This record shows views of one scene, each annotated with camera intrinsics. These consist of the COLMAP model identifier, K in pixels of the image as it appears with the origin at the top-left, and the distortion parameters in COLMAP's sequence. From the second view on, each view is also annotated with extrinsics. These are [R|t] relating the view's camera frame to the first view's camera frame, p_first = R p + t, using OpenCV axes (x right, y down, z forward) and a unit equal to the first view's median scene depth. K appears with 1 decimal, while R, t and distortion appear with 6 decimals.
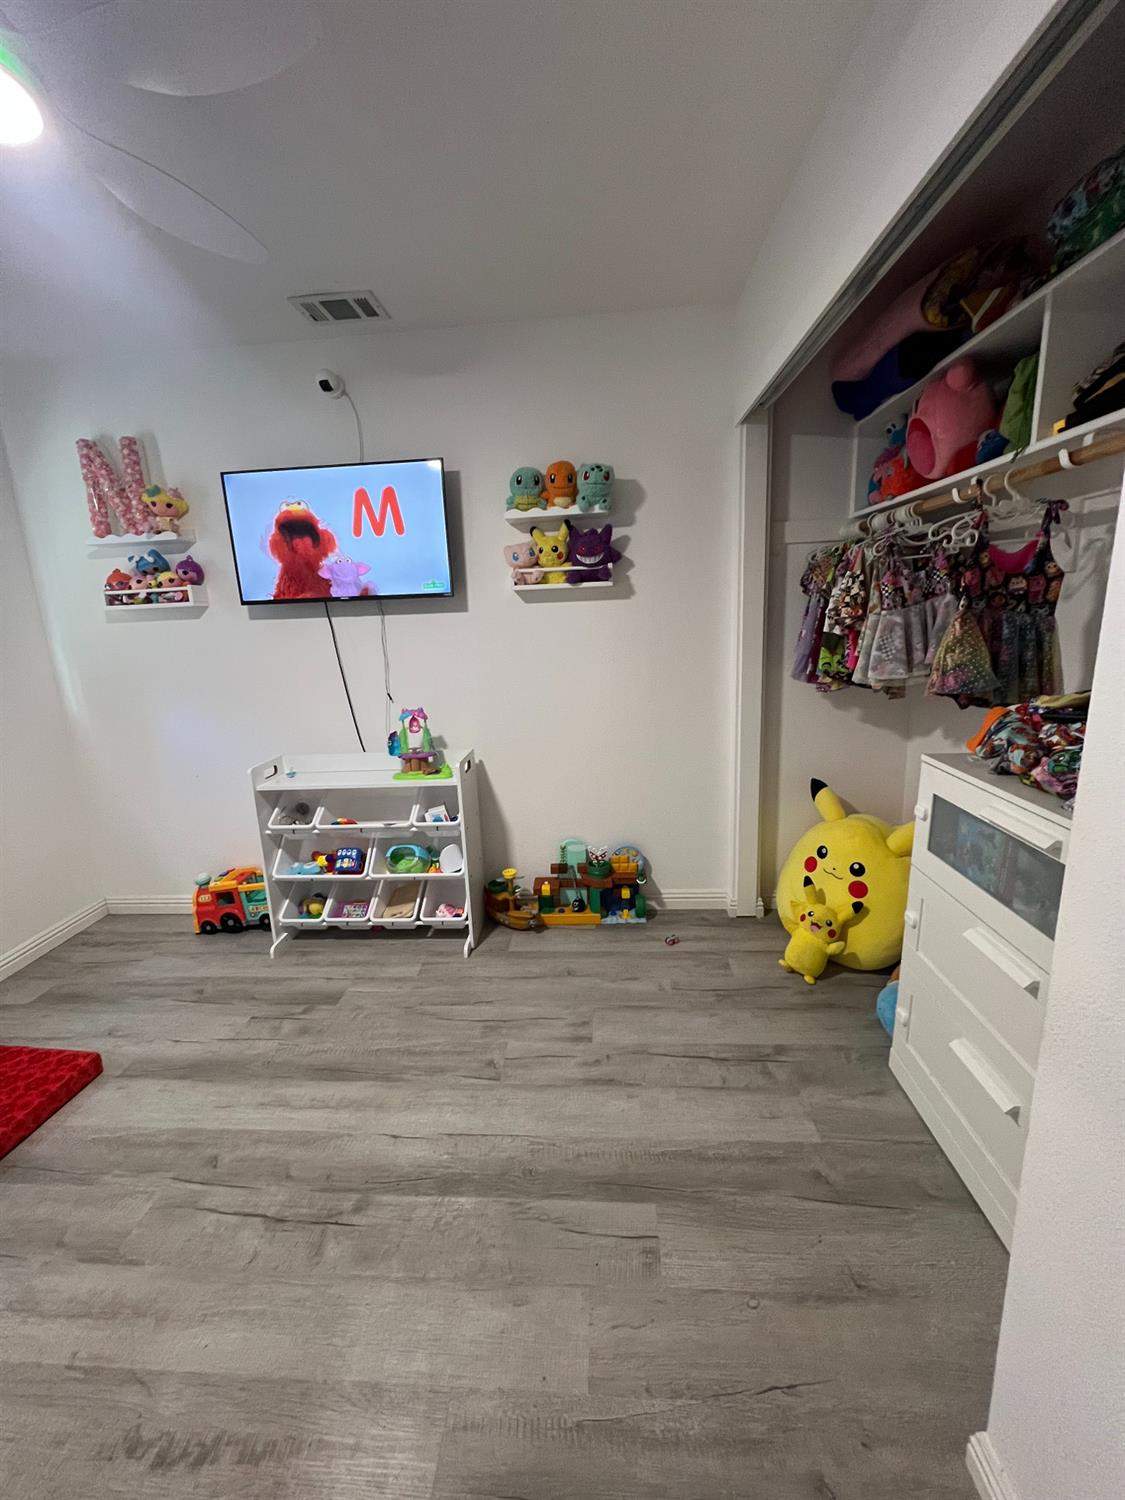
lens RADIAL K [[600.3, 0, 560.3], [0, 600.3, 746.6], [0, 0, 1]] dist [-0.000116, -0.000101]
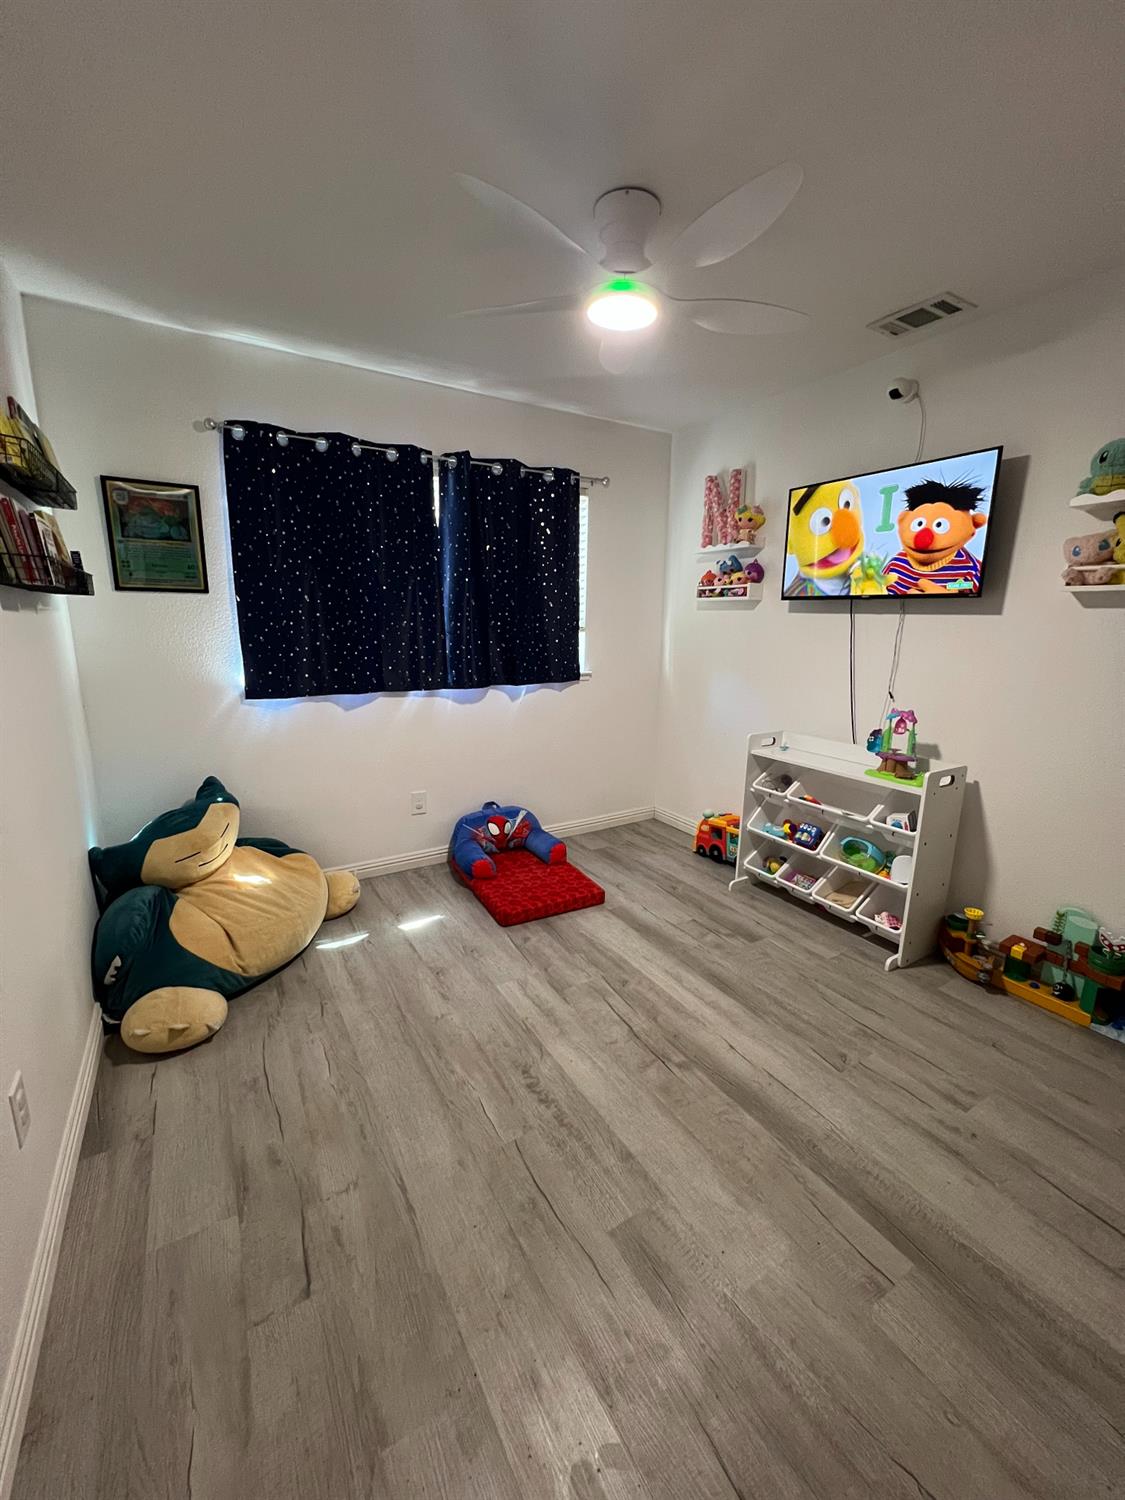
lens RADIAL K [[600.3, 0, 557.5], [0, 600.3, 747.3], [0, 0, 1]] dist [-0.000116, -0.000101]
pose [[0.570135, 0.222634, -0.790810, 0.226079], [-0.208542, 0.970272, 0.122808, -0.006434], [0.794642, 0.094900, 0.599615, -0.038626]]
